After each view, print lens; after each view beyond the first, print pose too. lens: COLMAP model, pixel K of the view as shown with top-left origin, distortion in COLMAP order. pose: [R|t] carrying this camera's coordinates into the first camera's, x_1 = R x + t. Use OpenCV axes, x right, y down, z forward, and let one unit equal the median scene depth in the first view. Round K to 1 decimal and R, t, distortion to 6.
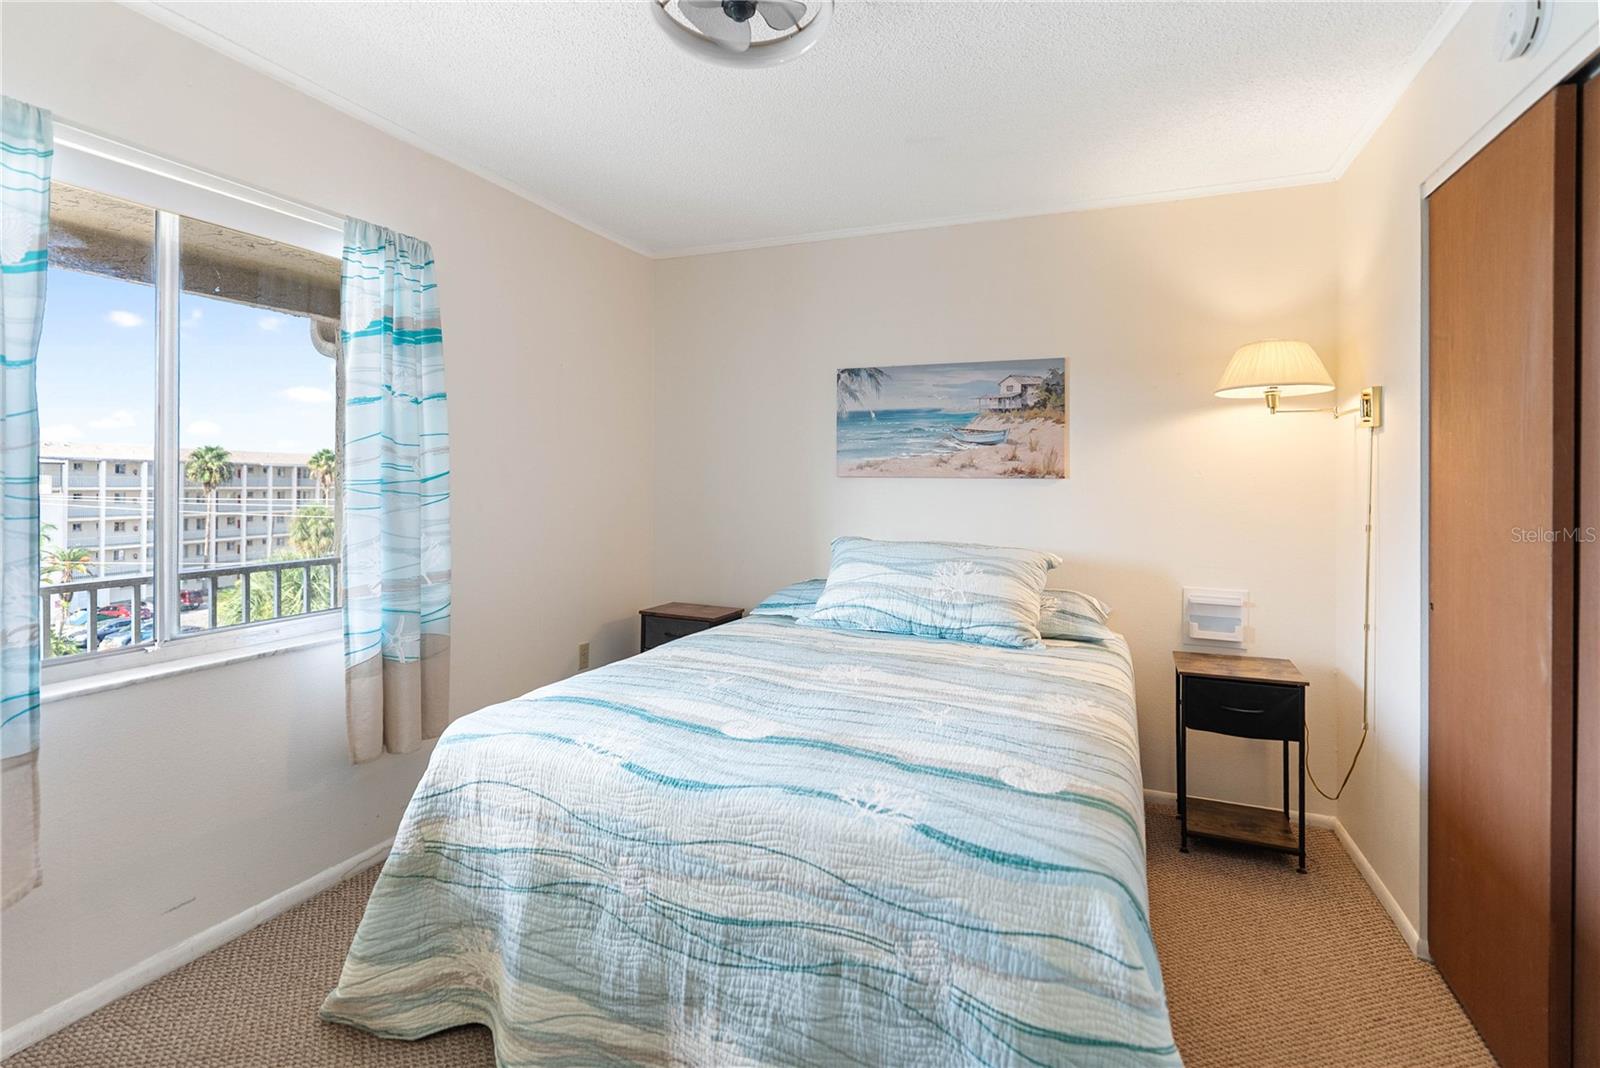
lens RADIAL K [[757.6, 0, 808.3], [0, 757.6, 531.8], [0, 0, 1]] dist [-0.002153, 0.001351]
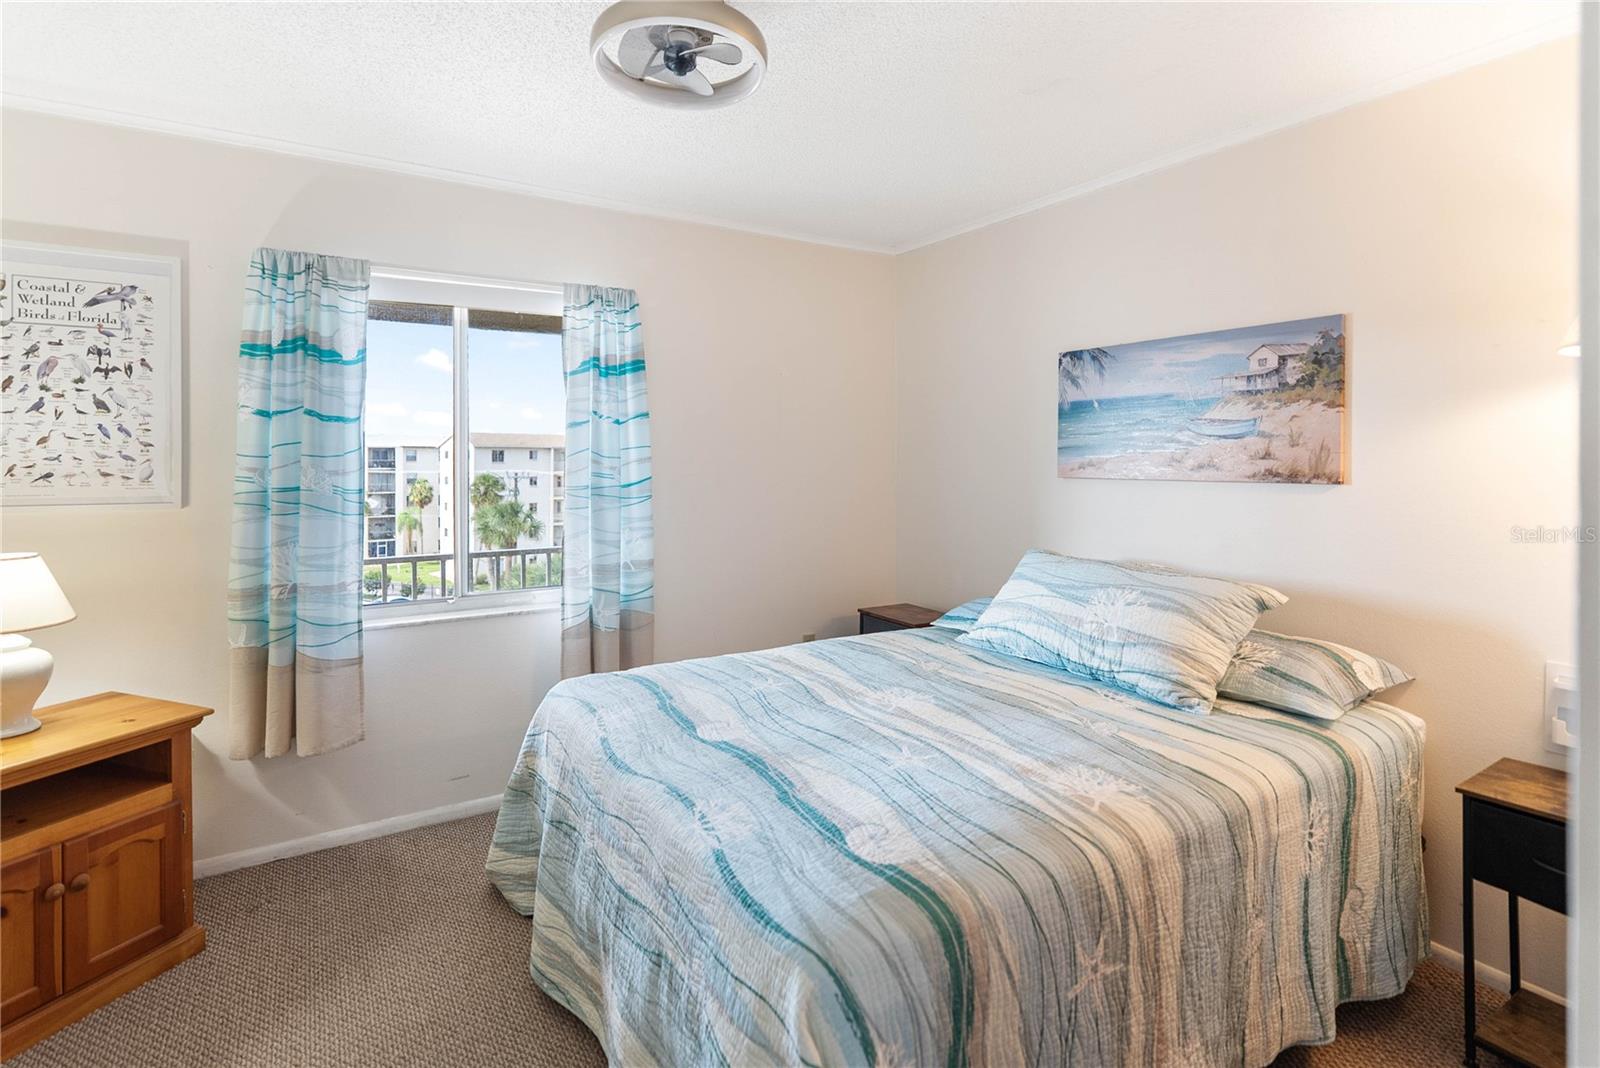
lens RADIAL K [[810.6, 0, 796.4], [0, 810.6, 528.2], [0, 0, 1]] dist [-0.000583, 0.001006]
pose [[0.798740, 0.043260, -0.600120, 0.504666], [-0.032036, 0.999055, 0.029380, -0.046113], [0.600823, -0.004241, 0.799370, 0.114991]]
